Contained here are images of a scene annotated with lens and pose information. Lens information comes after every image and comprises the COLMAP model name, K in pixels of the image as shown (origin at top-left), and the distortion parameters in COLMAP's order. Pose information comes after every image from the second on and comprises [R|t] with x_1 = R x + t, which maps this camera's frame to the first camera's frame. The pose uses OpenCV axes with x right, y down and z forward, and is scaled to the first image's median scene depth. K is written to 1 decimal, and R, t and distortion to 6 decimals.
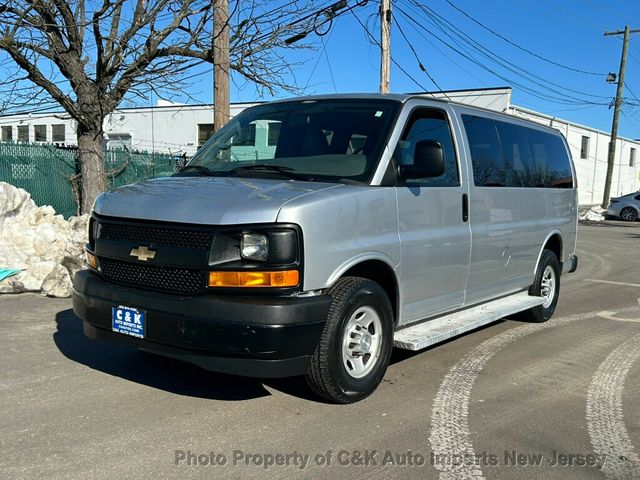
lens RADIAL K [[646.1, 0, 322.4], [0, 646.1, 242.1], [0, 0, 1]] dist [0.018261, 0.000000]
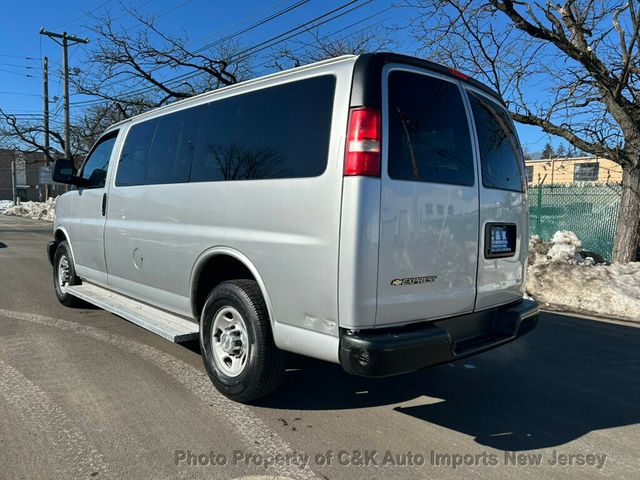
lens RADIAL K [[479.7, 0, 317.5], [0, 479.7, 242.8], [0, 0, 1]] dist [0.054783, -0.056562]
pose [[-0.169494, 0.026535, -0.985174, 1.062410], [-0.123832, 0.991142, 0.048000, -0.075332], [0.977721, 0.130132, -0.164706, 1.558686]]
